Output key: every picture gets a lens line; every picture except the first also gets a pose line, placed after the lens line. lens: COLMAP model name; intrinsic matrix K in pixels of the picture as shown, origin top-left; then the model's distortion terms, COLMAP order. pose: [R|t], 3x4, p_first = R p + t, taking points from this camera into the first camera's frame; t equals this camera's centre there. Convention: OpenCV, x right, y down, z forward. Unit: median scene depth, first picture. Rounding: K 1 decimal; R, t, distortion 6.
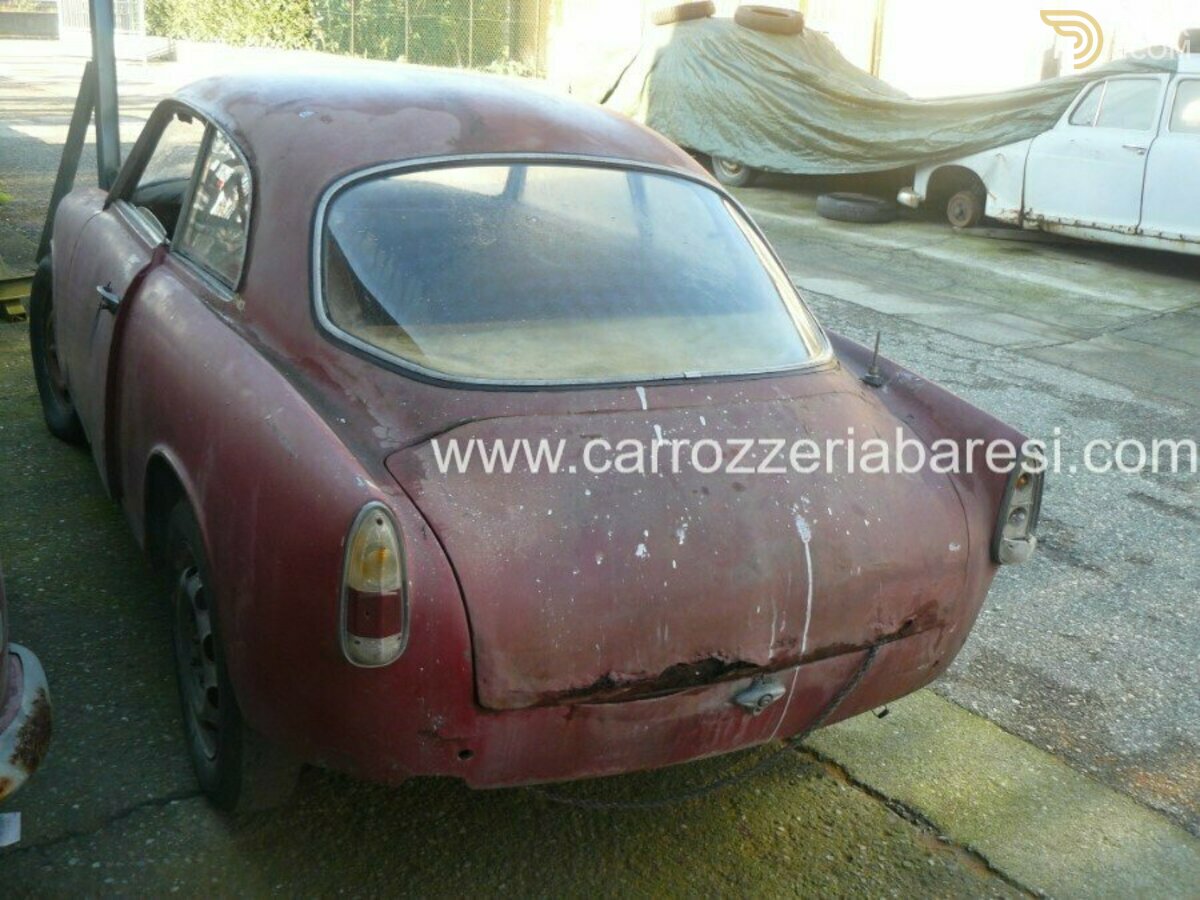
lens RADIAL K [[1324.8, 0, 595.7], [0, 1324.8, 453.7], [0, 0, 1]] dist [-0.129243, 0.000000]
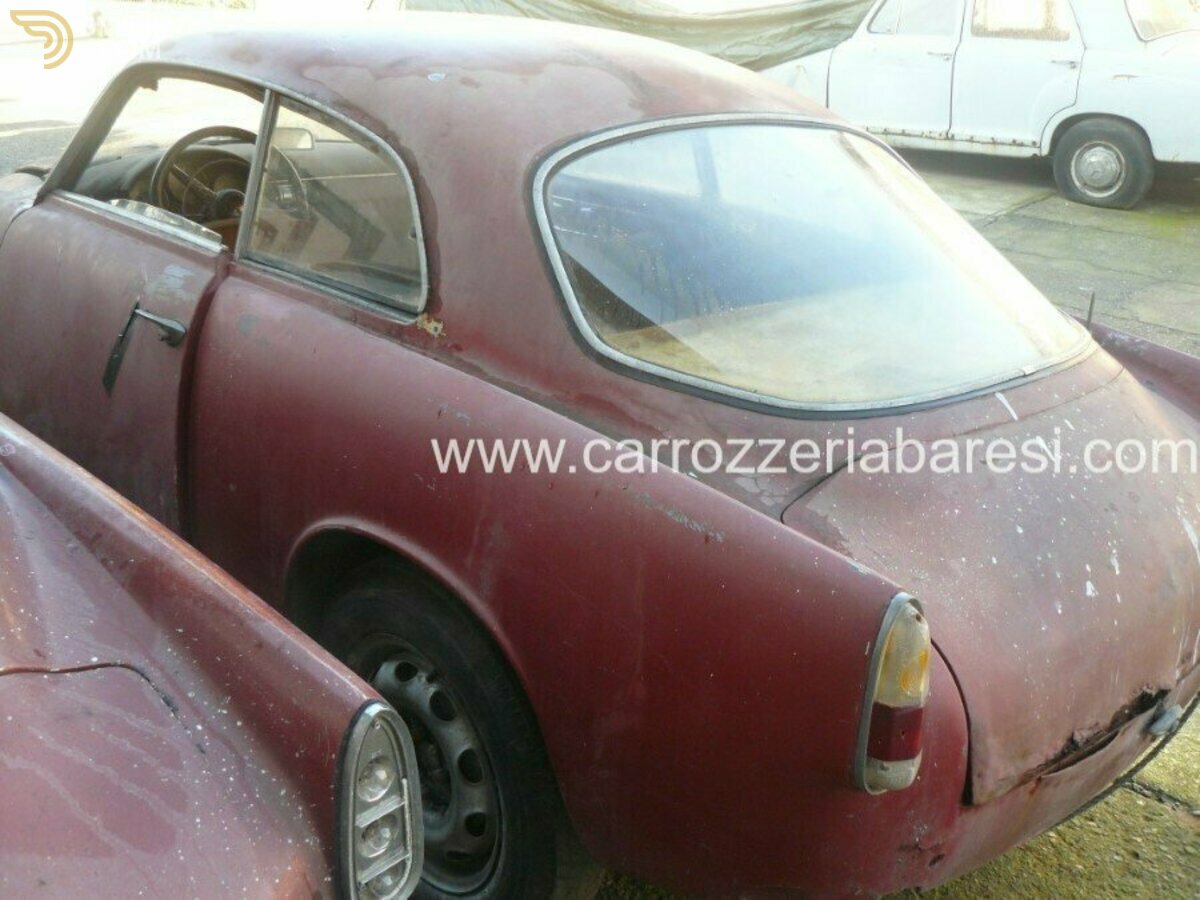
lens RADIAL K [[1324.8, 0, 602.6], [0, 1324.8, 445.5], [0, 0, 1]] dist [-0.129243, 0.000000]
pose [[0.964266, -0.113775, 0.239262, -0.319780], [0.100509, 0.992679, 0.066975, -0.074857], [-0.245131, -0.040533, 0.968642, 0.178493]]
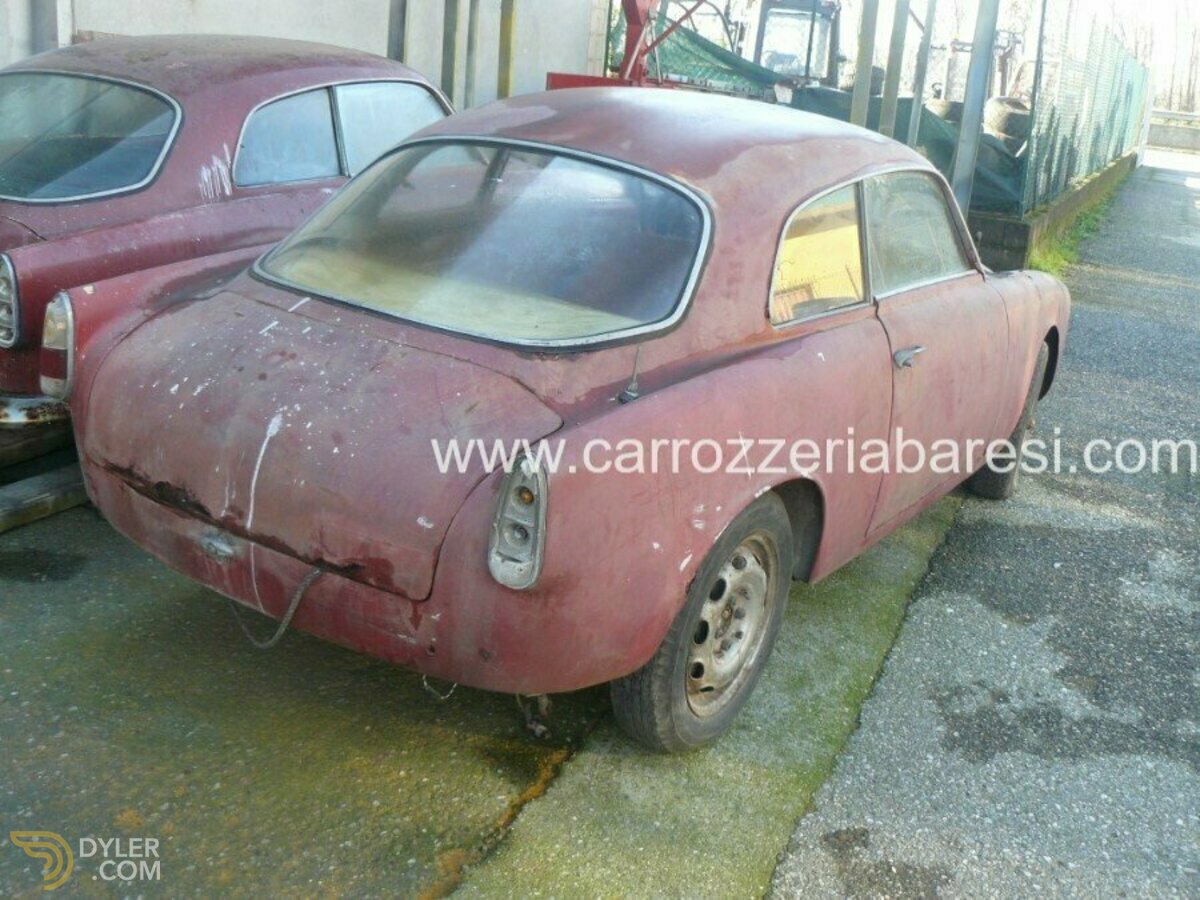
lens RADIAL K [[1324.8, 0, 600.2], [0, 1324.8, 451.1], [0, 0, 1]] dist [-0.129243, 0.000000]
pose [[0.493982, 0.257831, -0.830364, 0.921285], [-0.351656, 0.932670, 0.080397, -0.084033], [0.795185, 0.252288, 0.551391, 0.437063]]
